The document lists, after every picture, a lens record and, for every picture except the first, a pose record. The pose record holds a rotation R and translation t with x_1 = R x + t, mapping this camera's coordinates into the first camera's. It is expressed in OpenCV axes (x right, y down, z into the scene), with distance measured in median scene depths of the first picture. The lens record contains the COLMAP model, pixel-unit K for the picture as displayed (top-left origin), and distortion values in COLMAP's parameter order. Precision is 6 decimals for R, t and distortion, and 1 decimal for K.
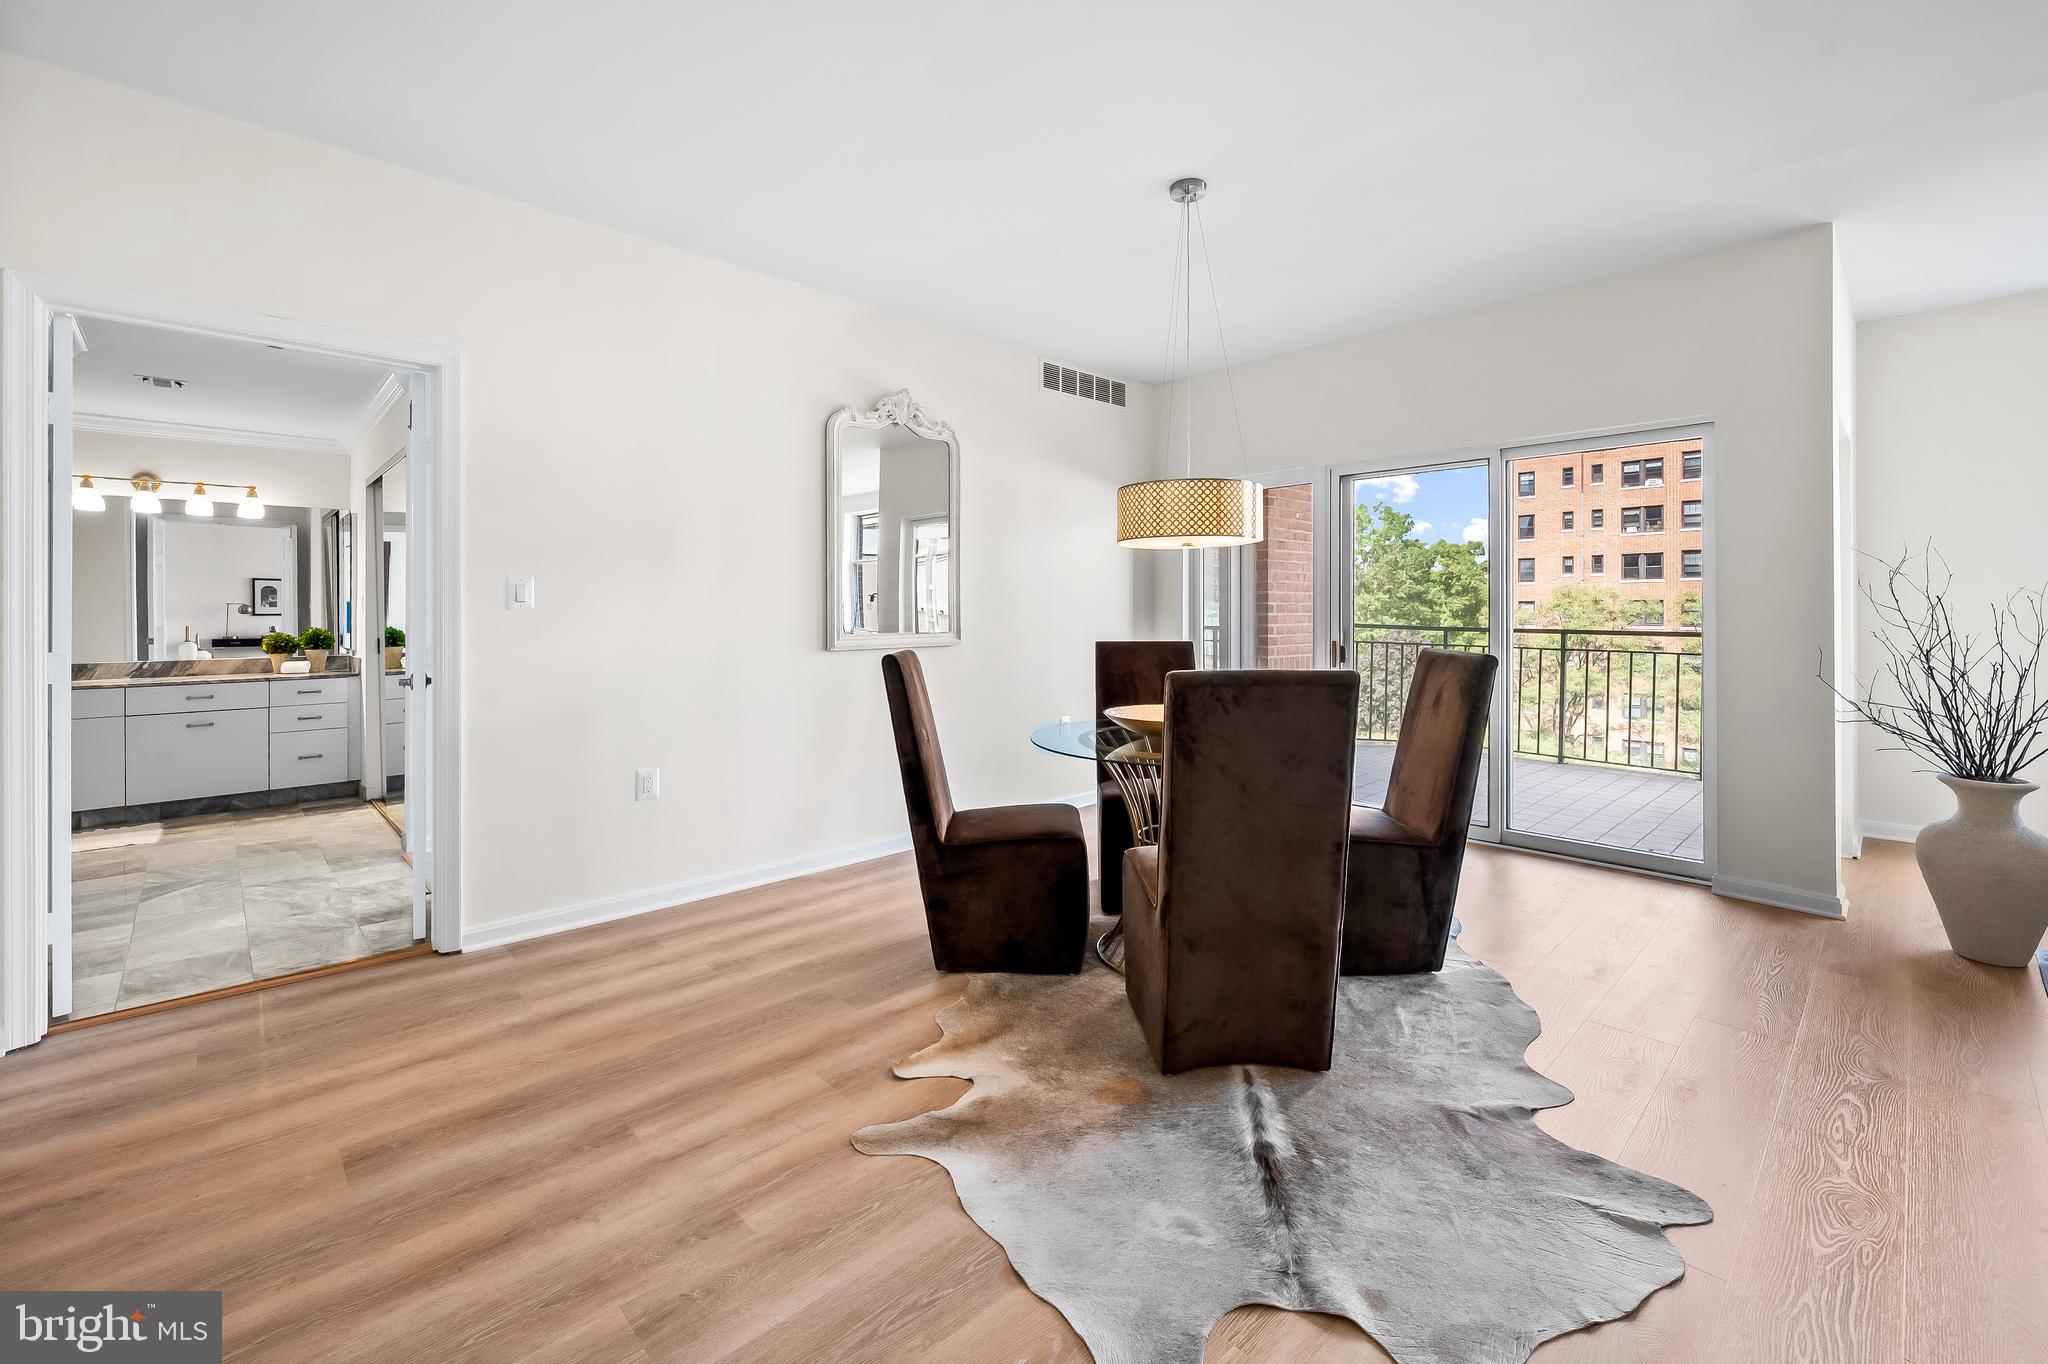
lens RADIAL K [[854.4, 0, 1033.4], [0, 854.4, 623.8], [0, 0, 1]] dist [0.001526, -0.000527]
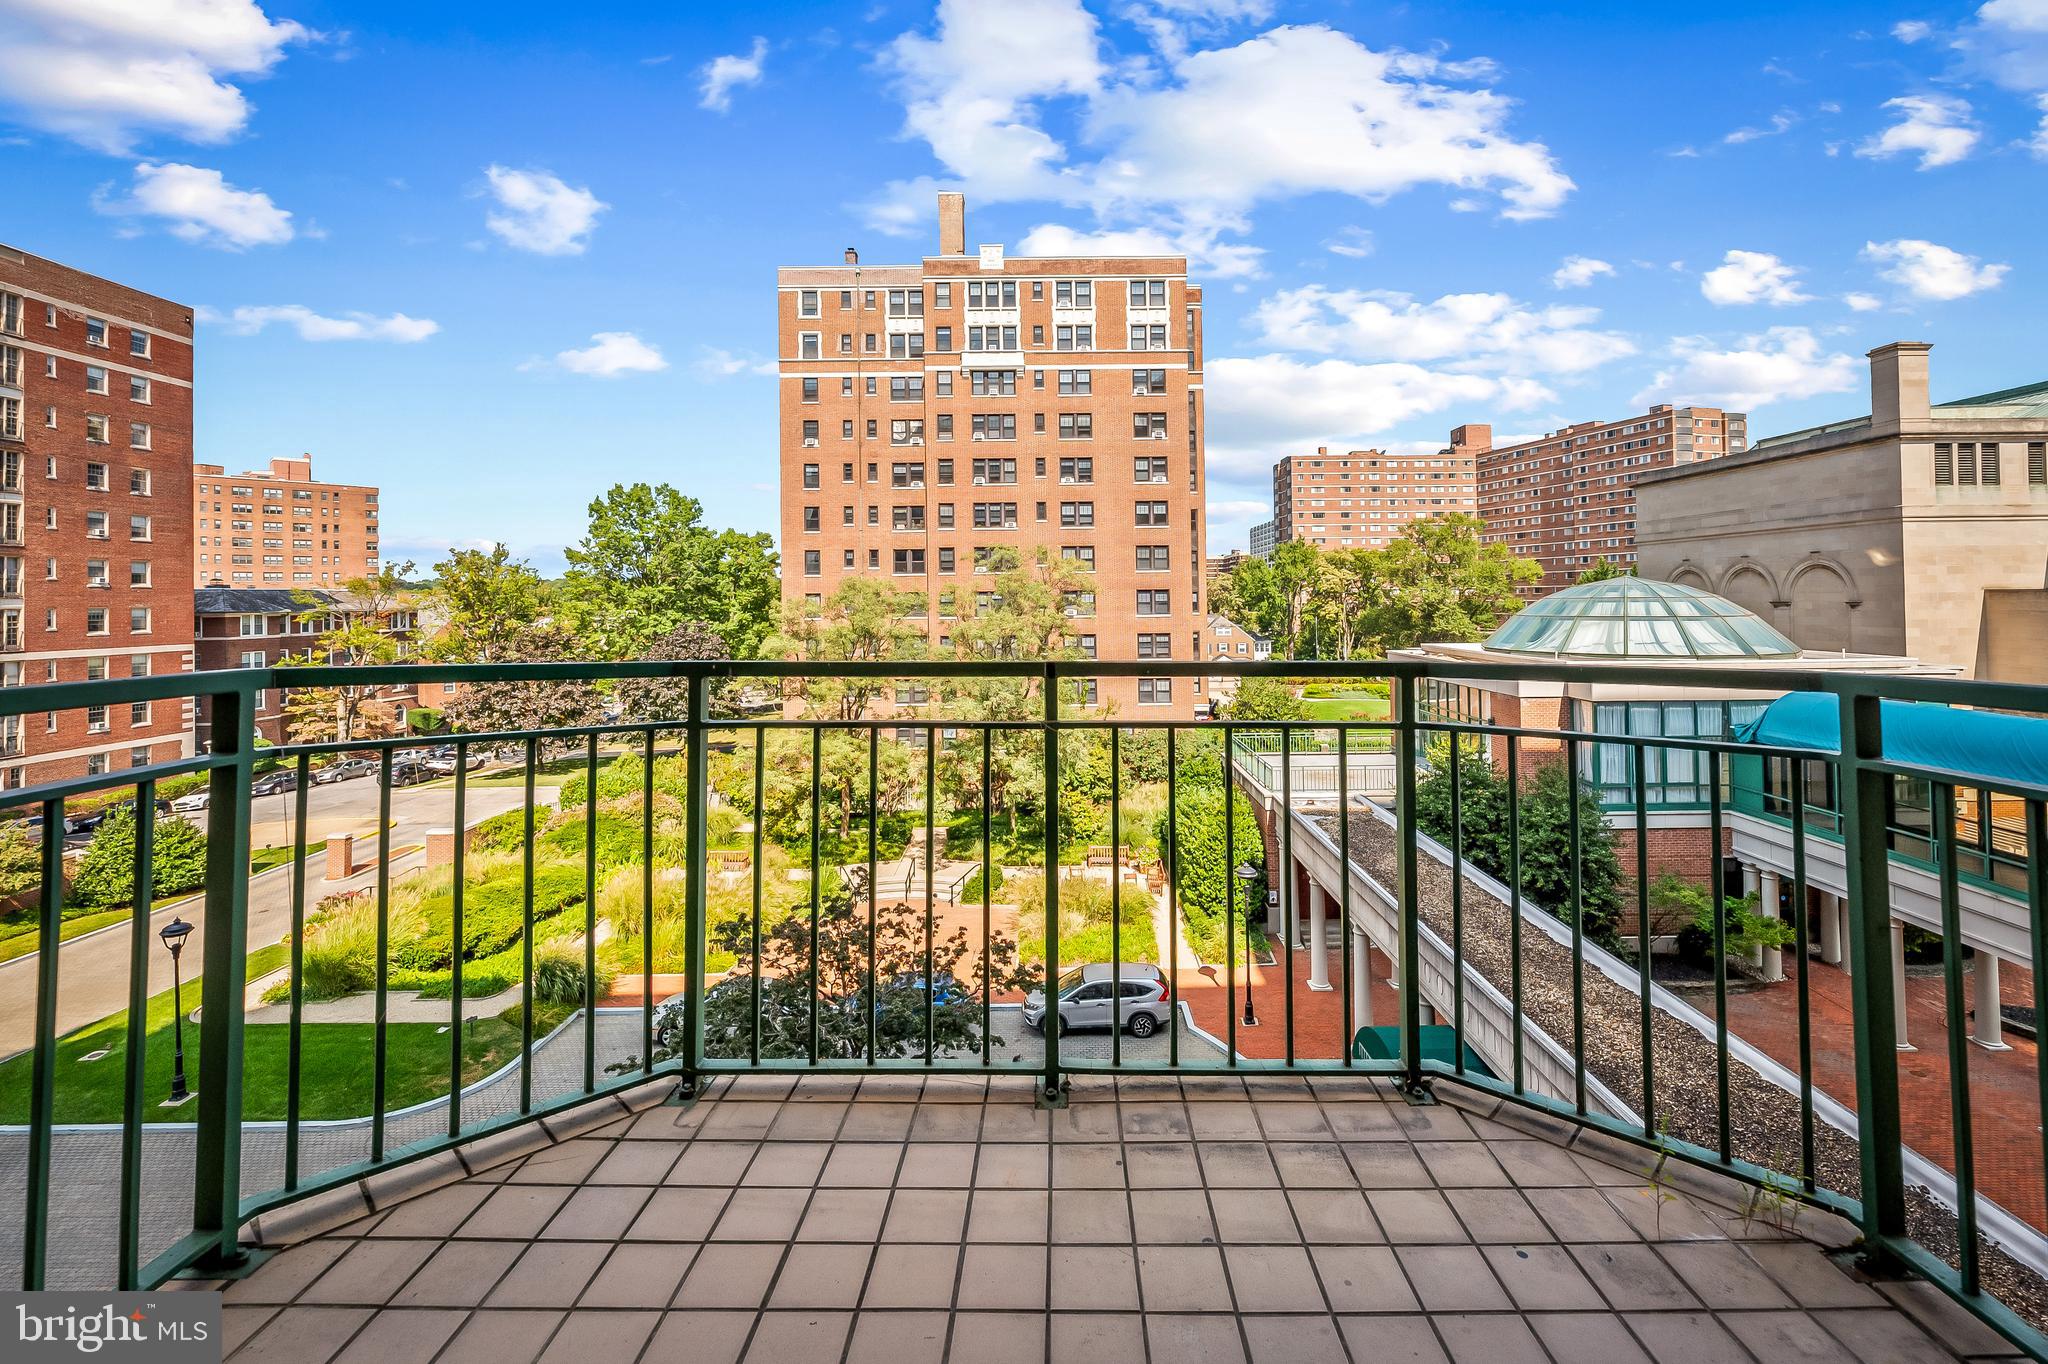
lens RADIAL K [[854.4, 0, 1050.3], [0, 854.4, 586.7], [0, 0, 1]] dist [0.001526, -0.000527]
pose [[0.695635, 0.005602, 0.718374, 0.063940], [0.020242, 0.999420, -0.027395, -0.002252], [-0.718110, 0.033598, 0.695118, 0.127709]]
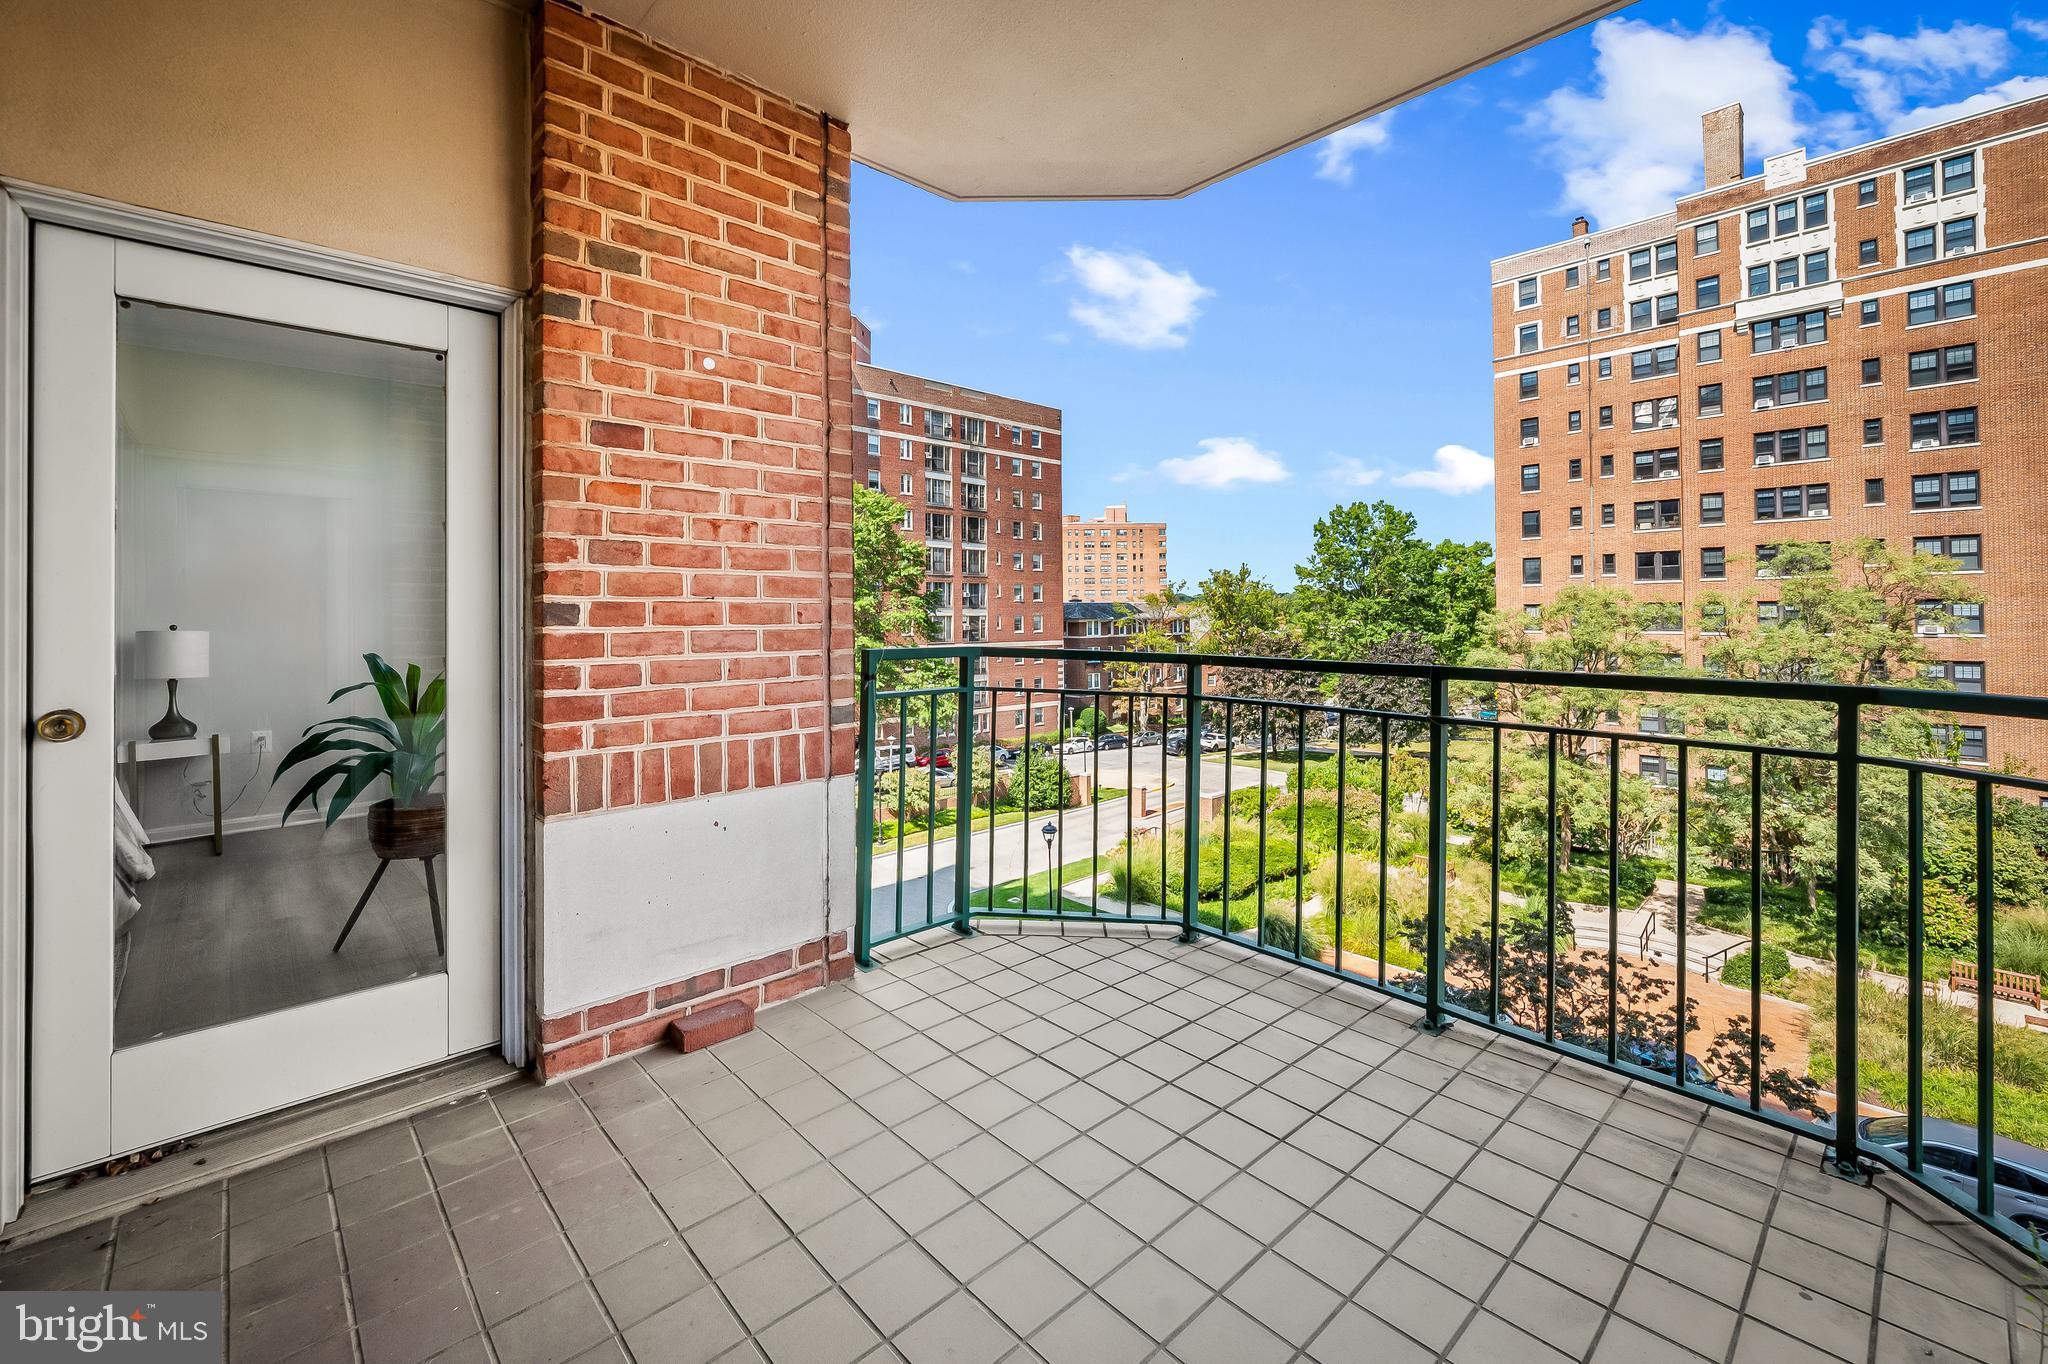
lens RADIAL K [[854.4, 0, 1073.8], [0, 854.4, 608.7], [0, 0, 1]] dist [0.001526, -0.000527]
pose [[0.999868, -0.003386, 0.015907, 0.075314], [0.003774, 0.999694, -0.024447, -0.001683], [-0.015819, 0.024504, 0.999575, 0.100838]]
